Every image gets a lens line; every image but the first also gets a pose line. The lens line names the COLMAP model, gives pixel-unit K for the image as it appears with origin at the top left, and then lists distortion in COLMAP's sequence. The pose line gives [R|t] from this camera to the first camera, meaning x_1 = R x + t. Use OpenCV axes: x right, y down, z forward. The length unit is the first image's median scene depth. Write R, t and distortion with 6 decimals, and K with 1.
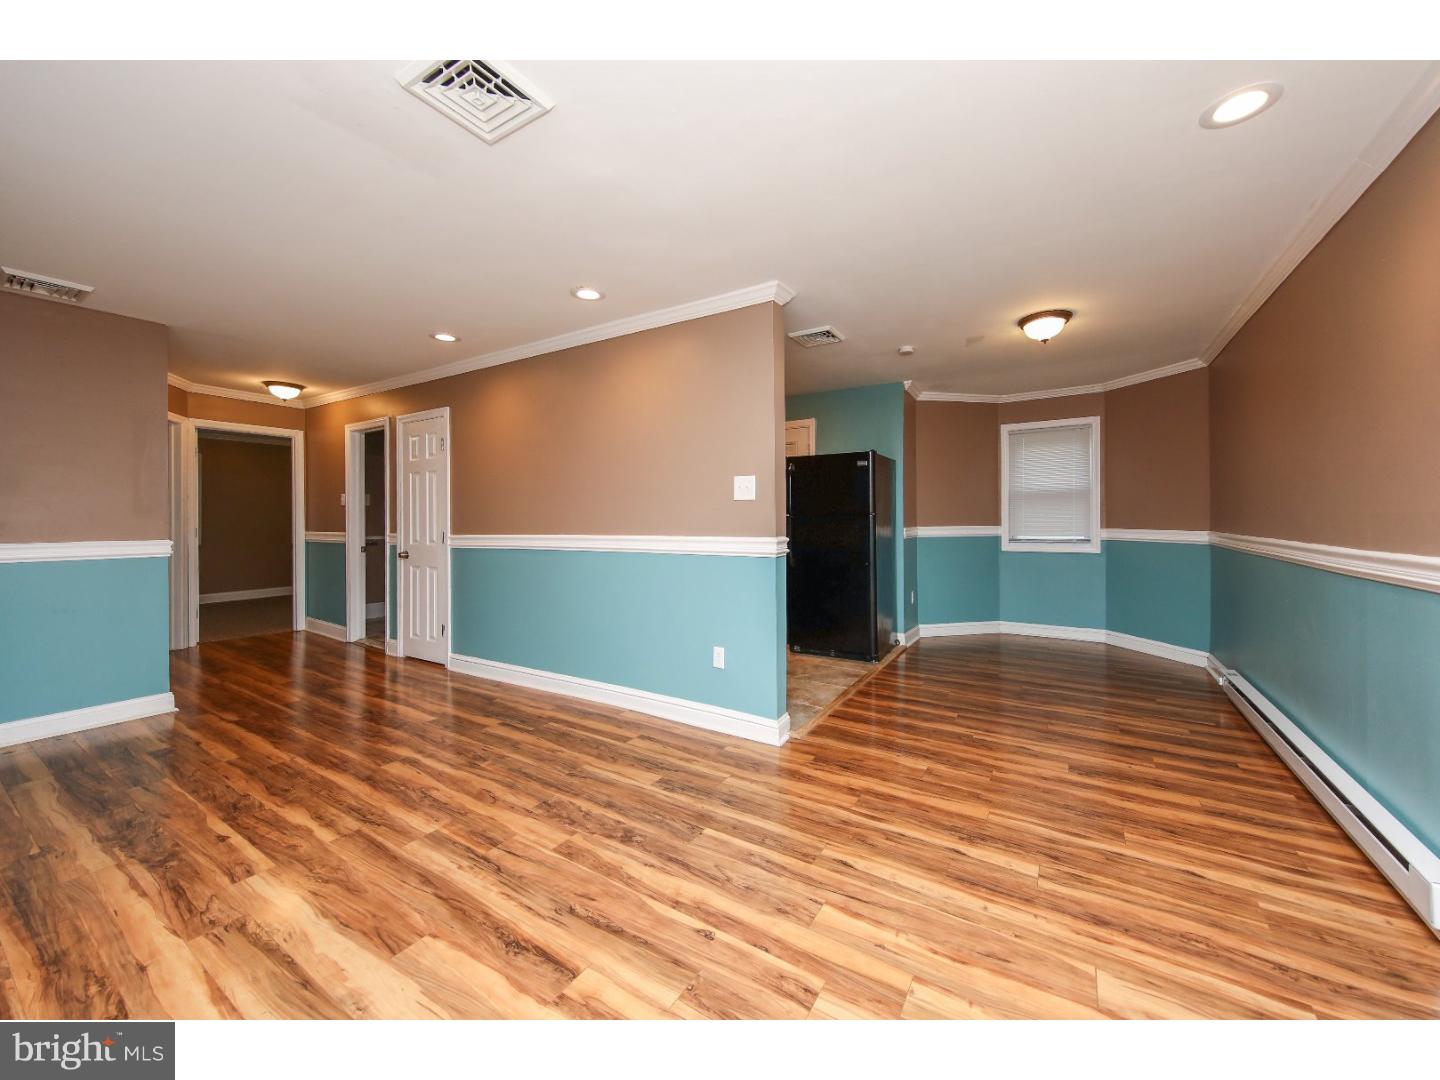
lens RADIAL K [[543.9, 0, 716.0], [0, 543.9, 518.1], [0, 0, 1]] dist [0.007600, -0.001097]
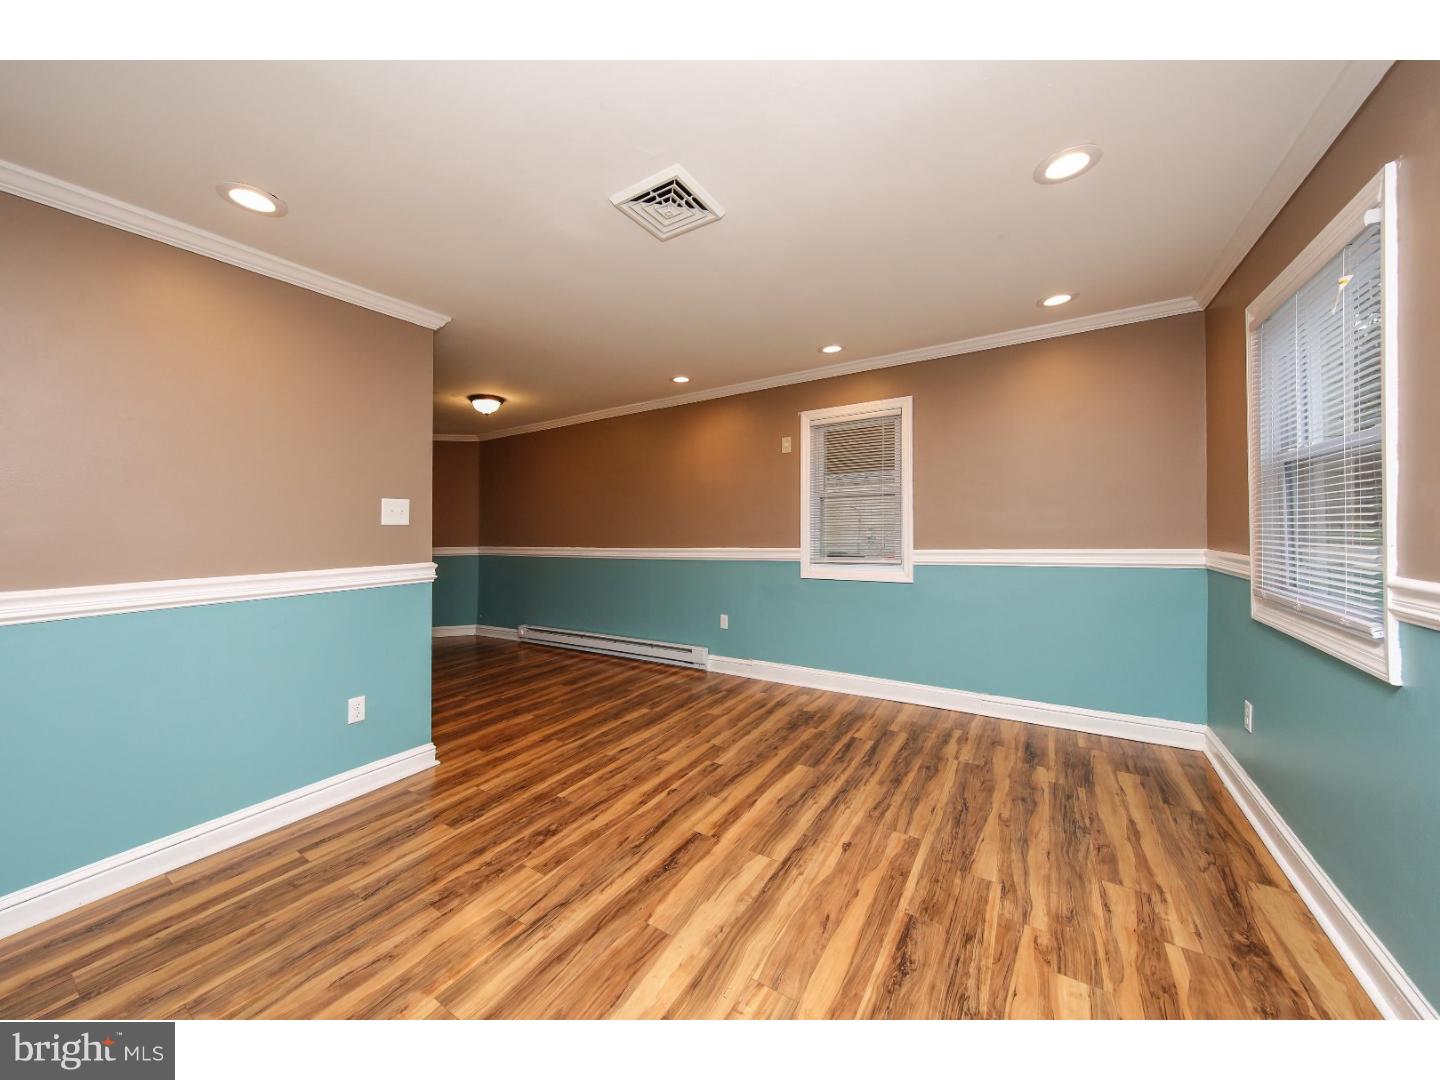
lens RADIAL K [[521.8, 0, 712.4], [0, 521.8, 521.3], [0, 0, 1]] dist [0.006240, -0.001040]
pose [[0.005200, 0.016904, 0.999844, -0.954304], [0.021274, 0.999629, -0.017011, -0.013295], [-0.999760, 0.021359, 0.004838, 0.506802]]
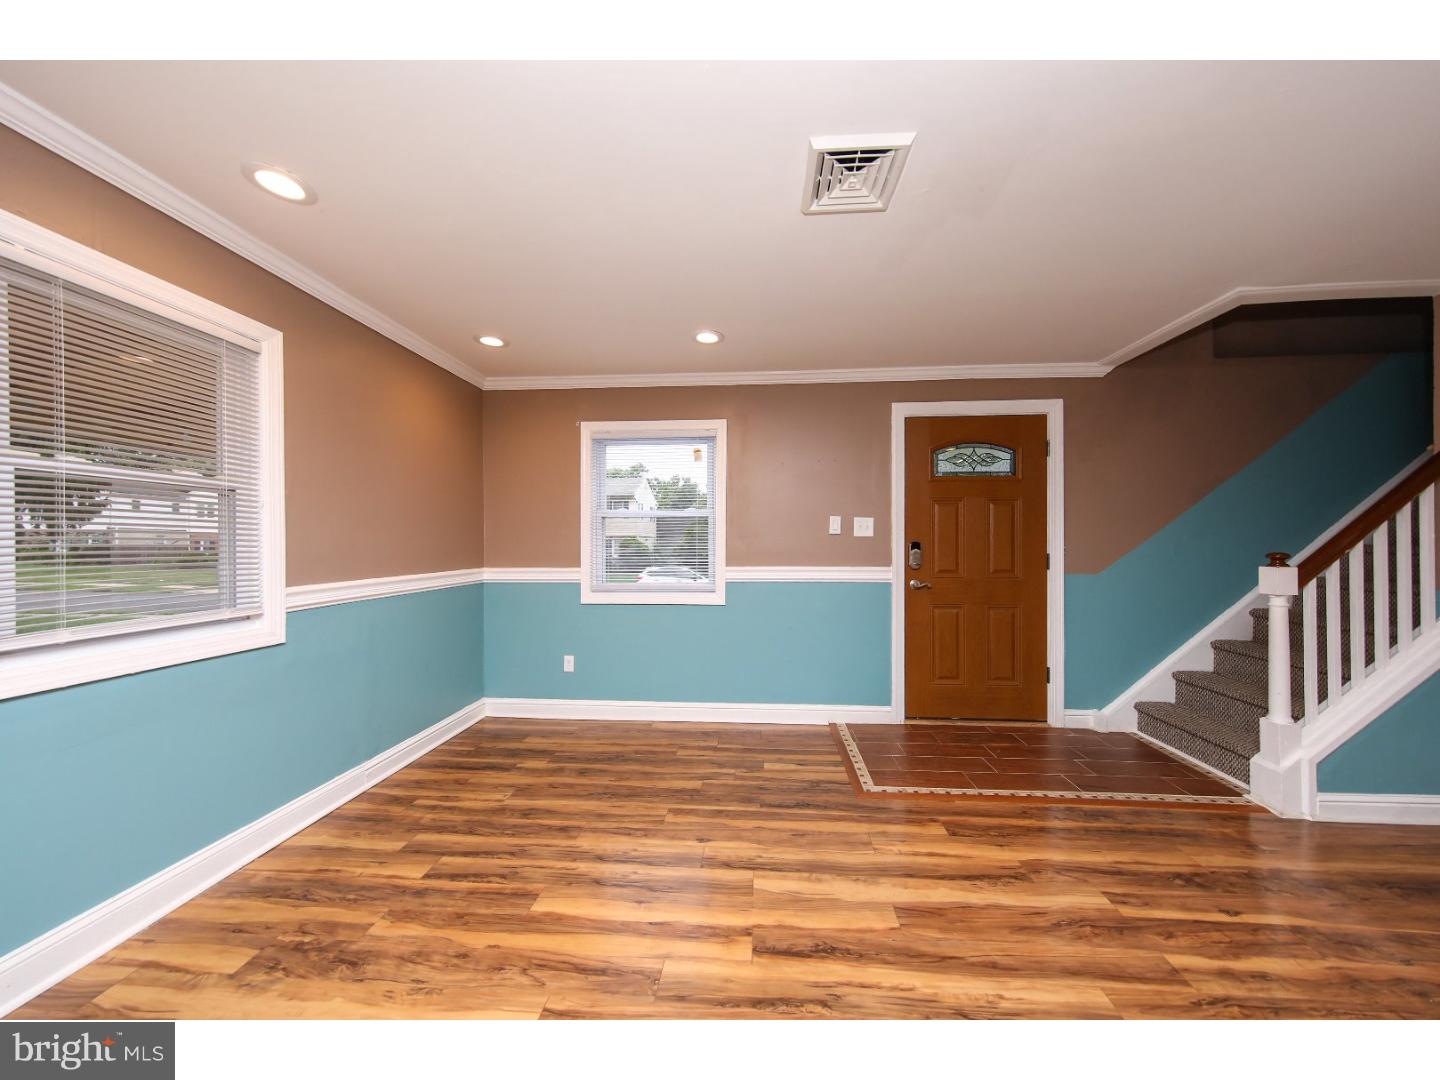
lens RADIAL K [[492.7, 0, 732.4], [0, 492.7, 546.8], [0, 0, 1]] dist [0.006822, -0.001581]
pose [[-0.871798, 0.008260, -0.489796, 0.160979], [0.004319, 0.999949, 0.009176, -0.020494], [0.489847, 0.005885, -0.871789, 1.028543]]
